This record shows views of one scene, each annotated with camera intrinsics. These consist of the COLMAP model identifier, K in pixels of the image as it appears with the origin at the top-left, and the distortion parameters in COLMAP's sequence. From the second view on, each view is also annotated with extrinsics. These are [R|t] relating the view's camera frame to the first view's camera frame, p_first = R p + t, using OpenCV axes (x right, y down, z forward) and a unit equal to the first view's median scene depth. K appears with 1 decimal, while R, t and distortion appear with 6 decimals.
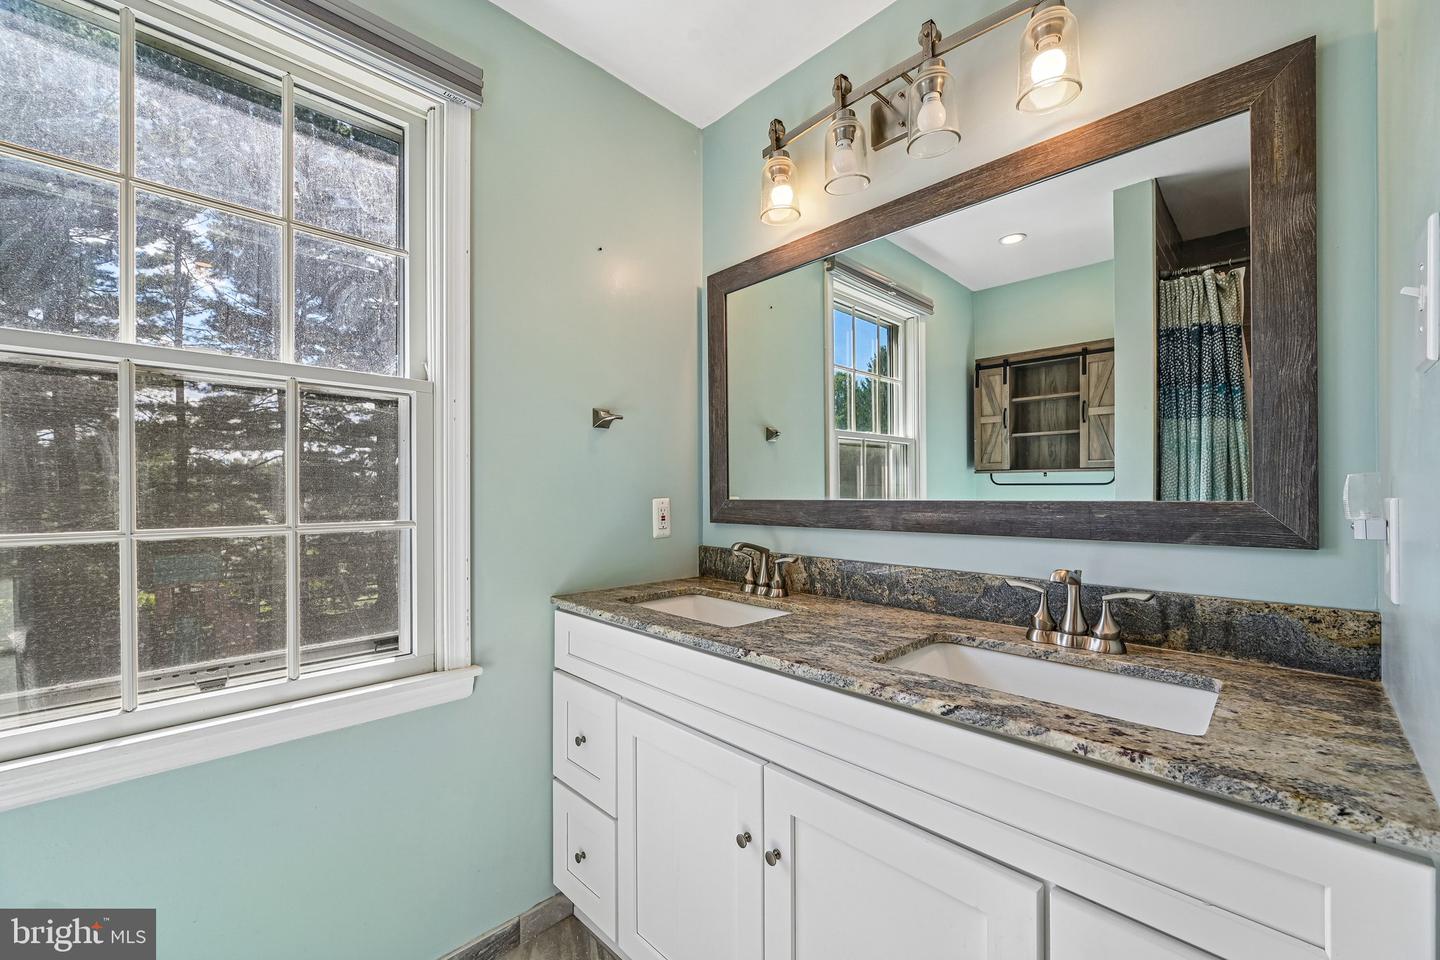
lens RADIAL K [[567.1, 0, 724.6], [0, 567.1, 491.6], [0, 0, 1]] dist [-0.002051, 0.000269]
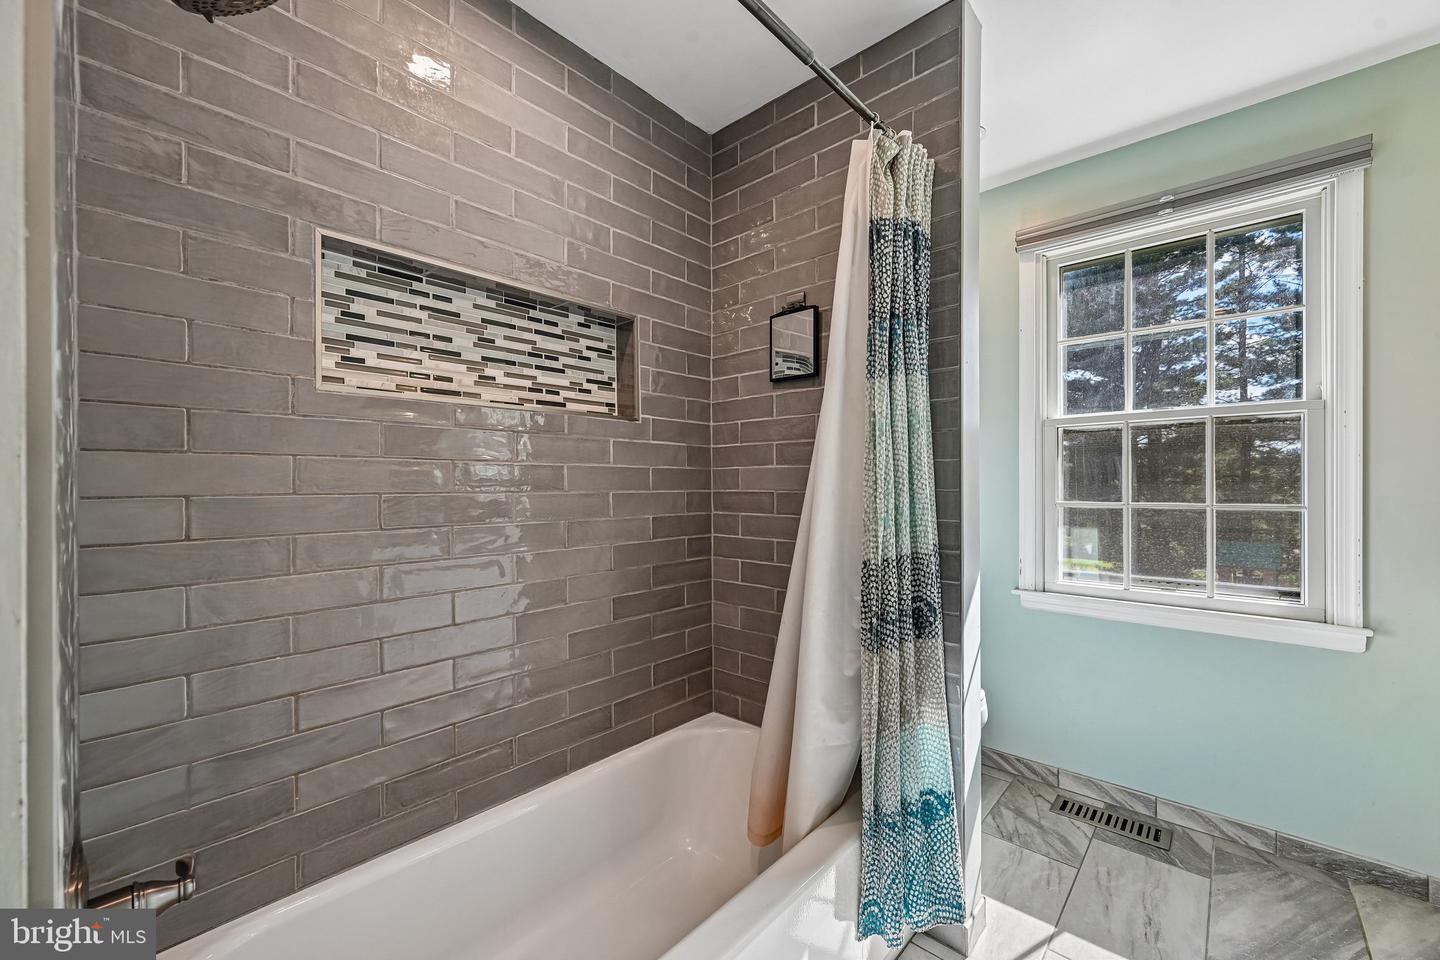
lens RADIAL K [[567.1, 0, 724.2], [0, 567.1, 487.0], [0, 0, 1]] dist [-0.002051, 0.000269]
pose [[0.052280, 0.005710, -0.998616, 0.665597], [0.002112, 0.999981, 0.005829, -0.003054], [0.998630, -0.002413, 0.052267, -0.415766]]
